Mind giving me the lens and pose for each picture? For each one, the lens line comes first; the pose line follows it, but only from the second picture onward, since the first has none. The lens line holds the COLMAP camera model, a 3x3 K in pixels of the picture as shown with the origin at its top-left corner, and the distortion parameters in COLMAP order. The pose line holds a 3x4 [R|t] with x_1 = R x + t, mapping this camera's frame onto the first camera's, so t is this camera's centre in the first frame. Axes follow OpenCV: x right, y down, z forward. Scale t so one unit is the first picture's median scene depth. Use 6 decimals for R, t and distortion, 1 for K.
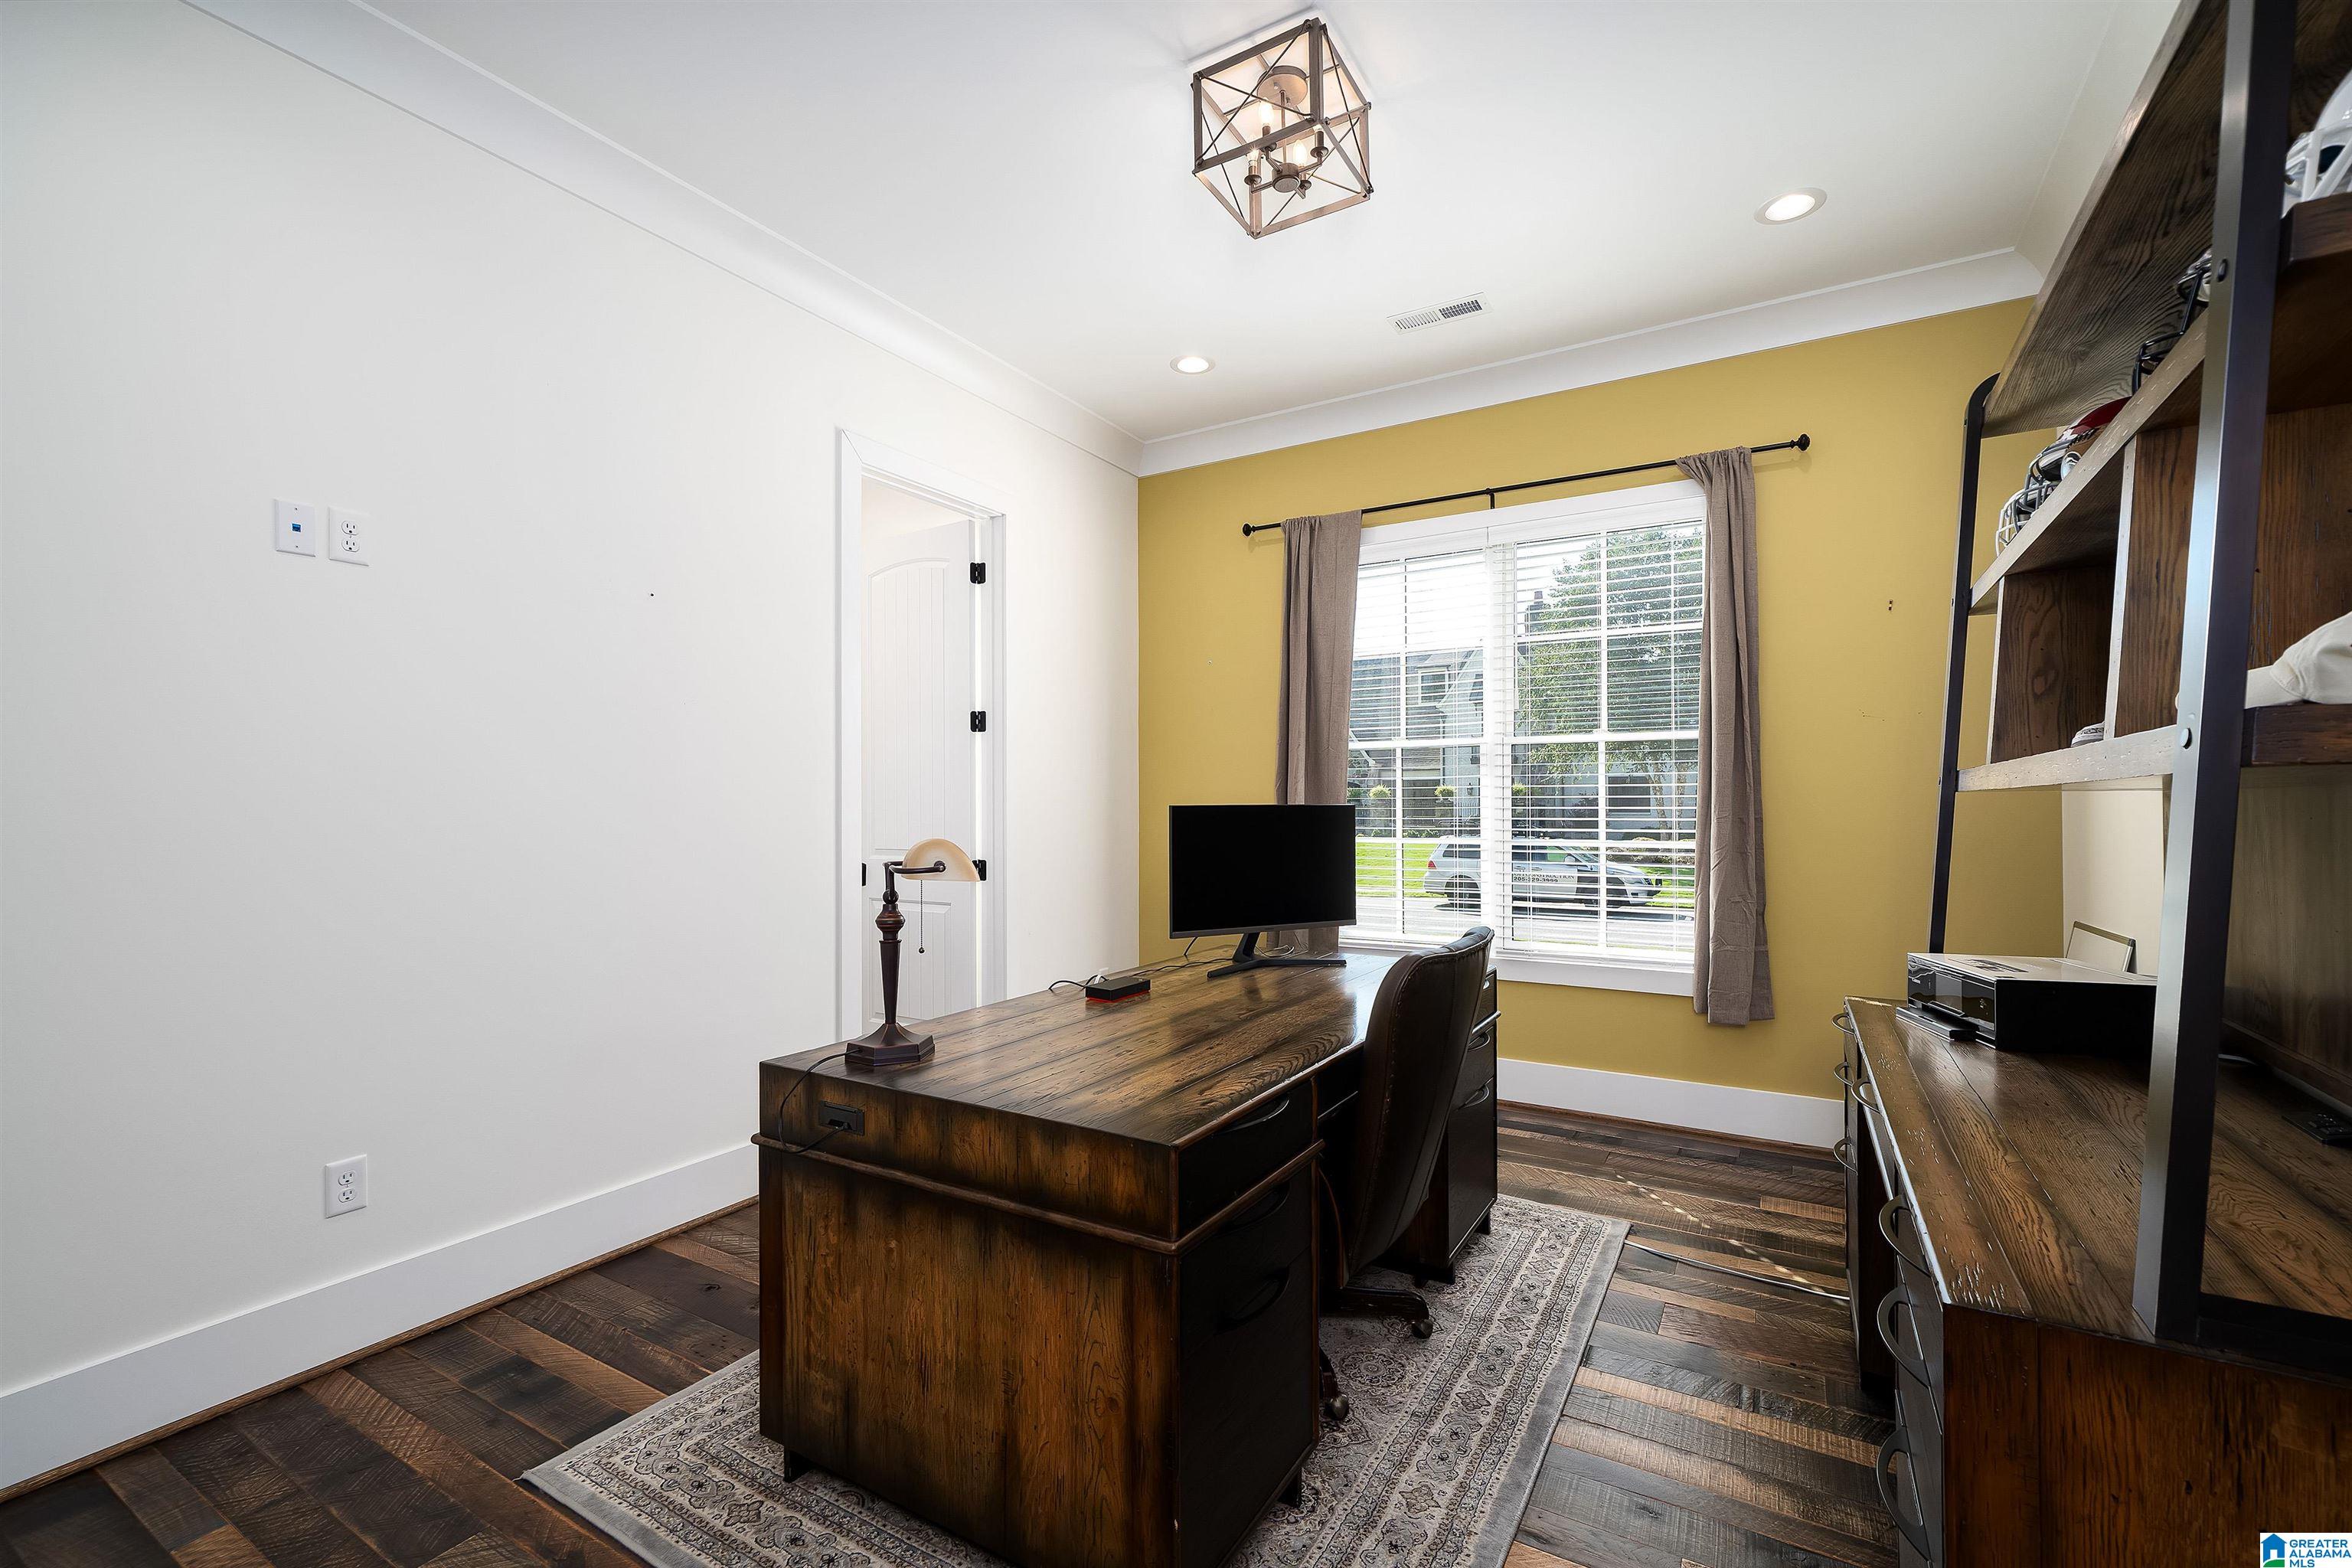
lens RADIAL K [[1014.2, 0, 1171.4], [0, 1014.2, 790.3], [0, 0, 1]] dist [0.001576, 0.000204]
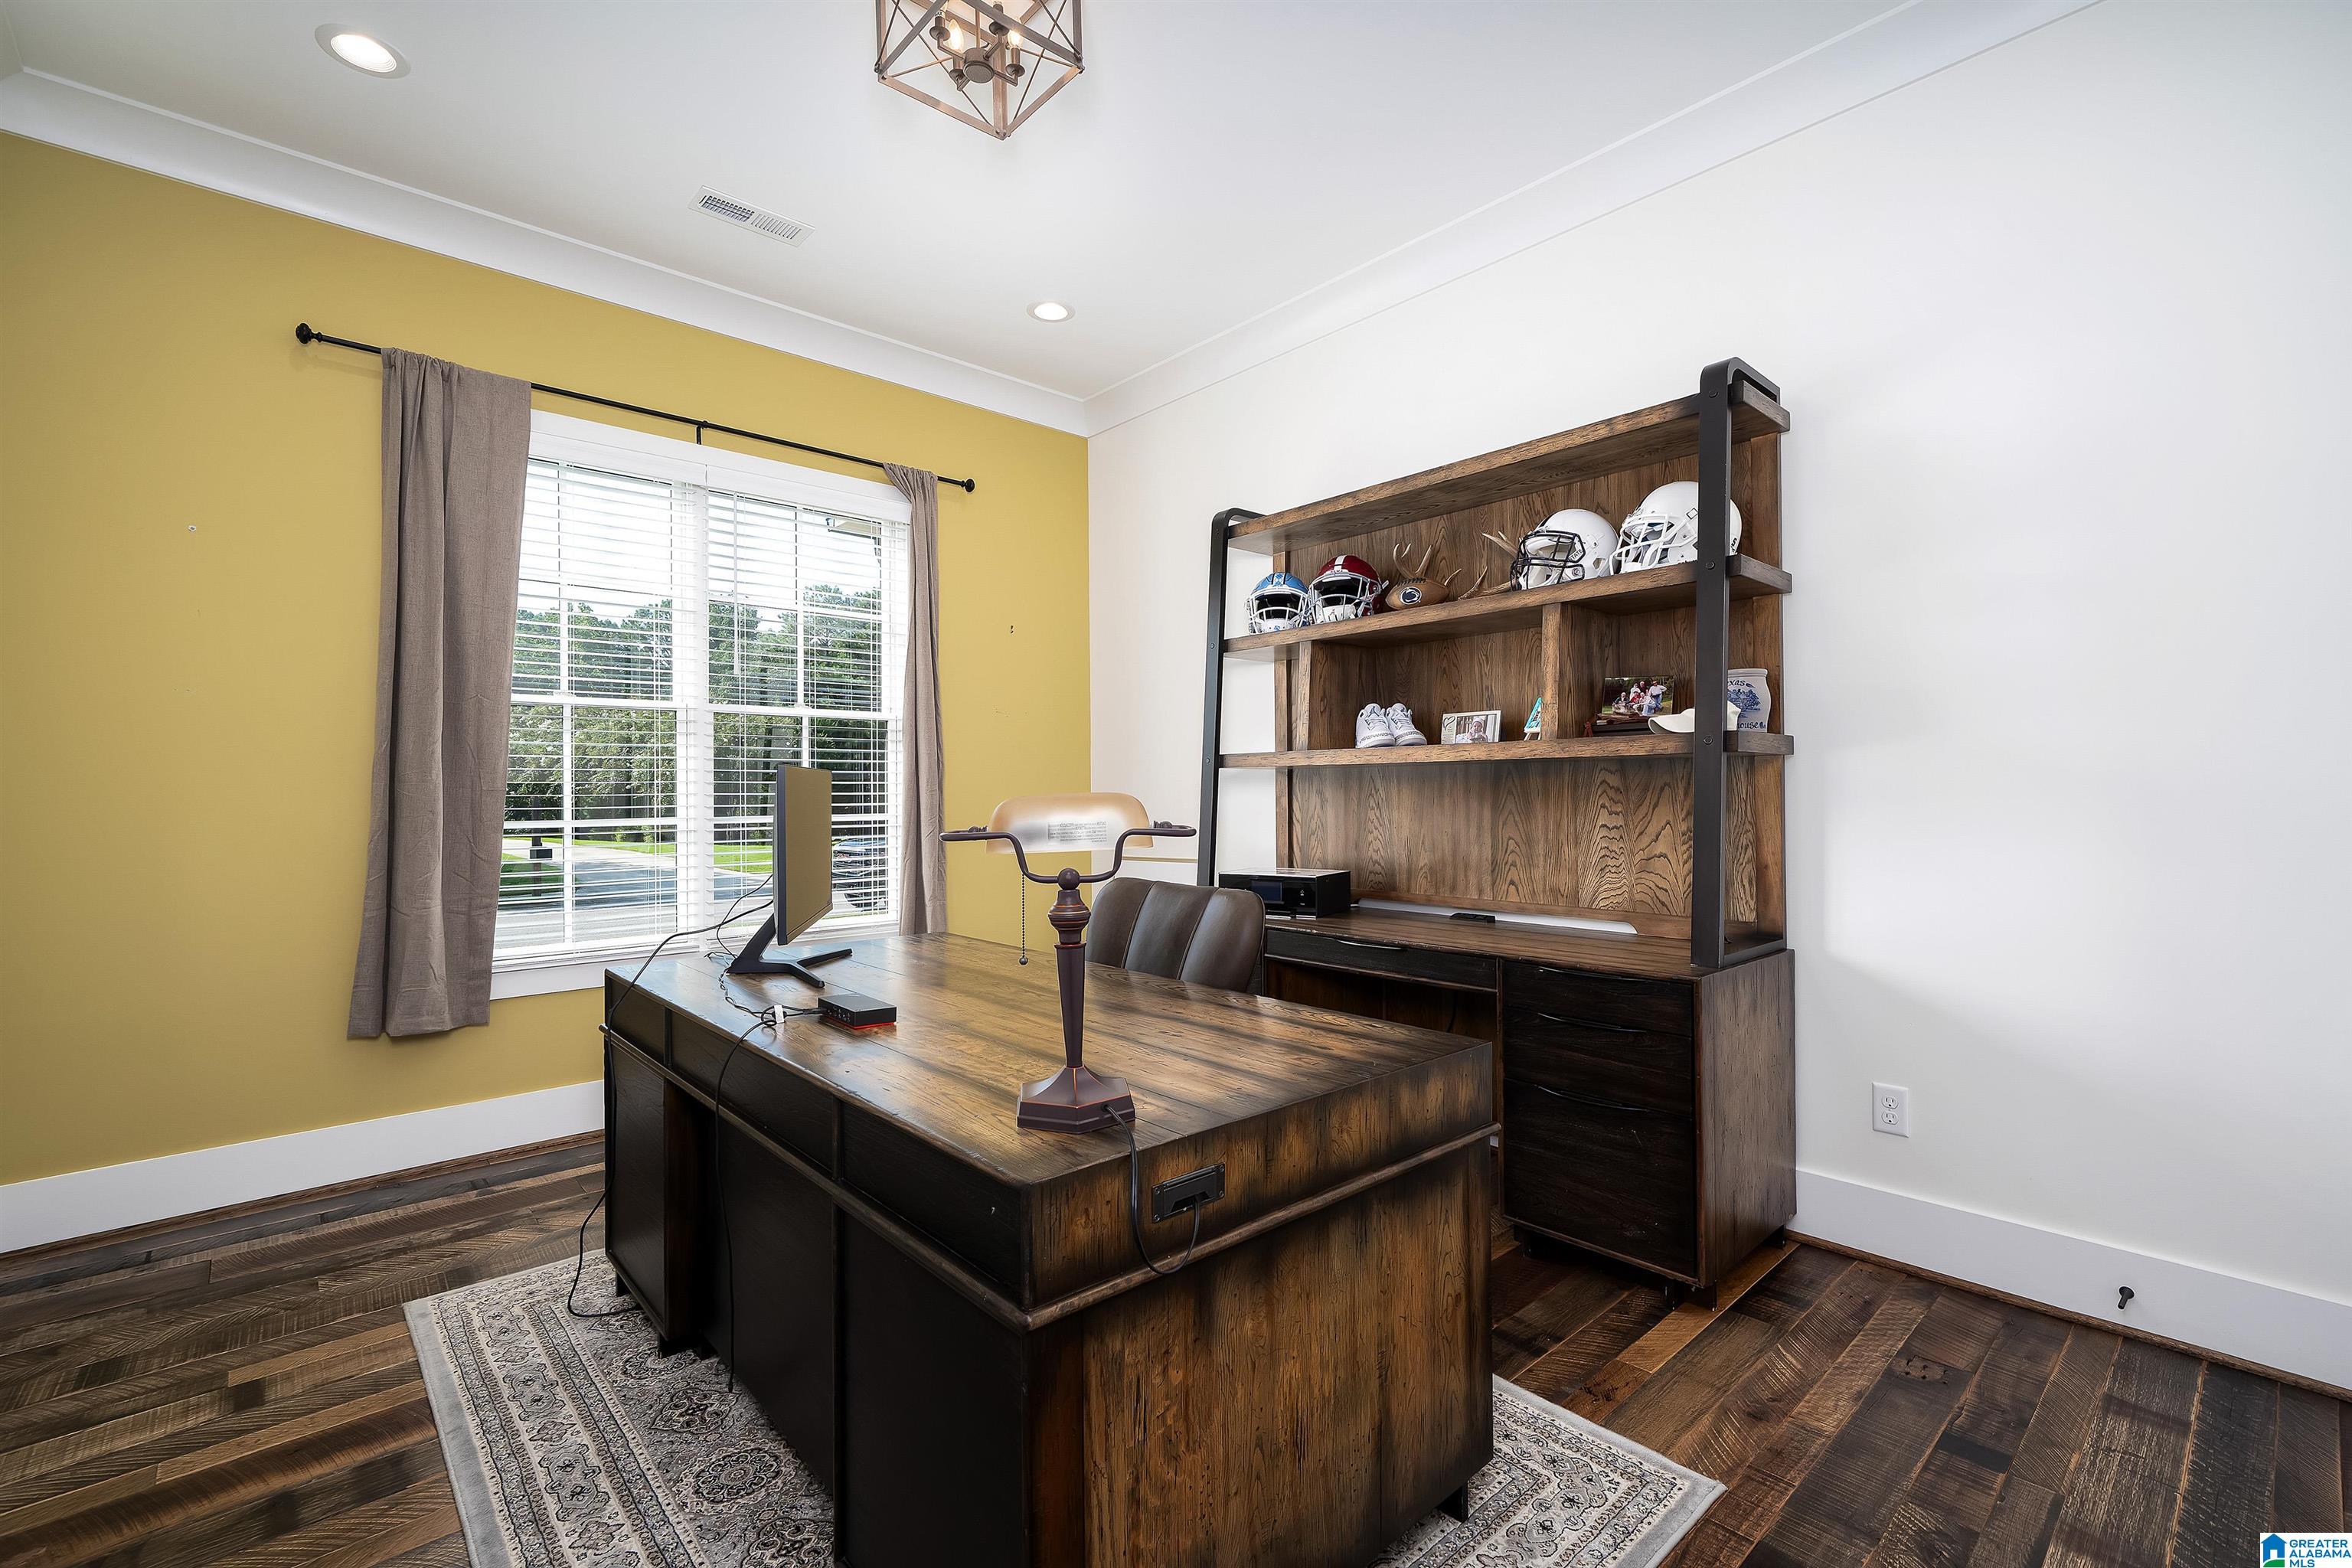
lens RADIAL K [[1014.2, 0, 1174.0], [0, 1014.2, 787.4], [0, 0, 1]] dist [0.001576, 0.000204]
pose [[0.292371, 0.004523, 0.956294, -0.697980], [-0.010702, 0.999942, -0.001458, 0.034593], [-0.956245, -0.009808, 0.292402, 0.572447]]
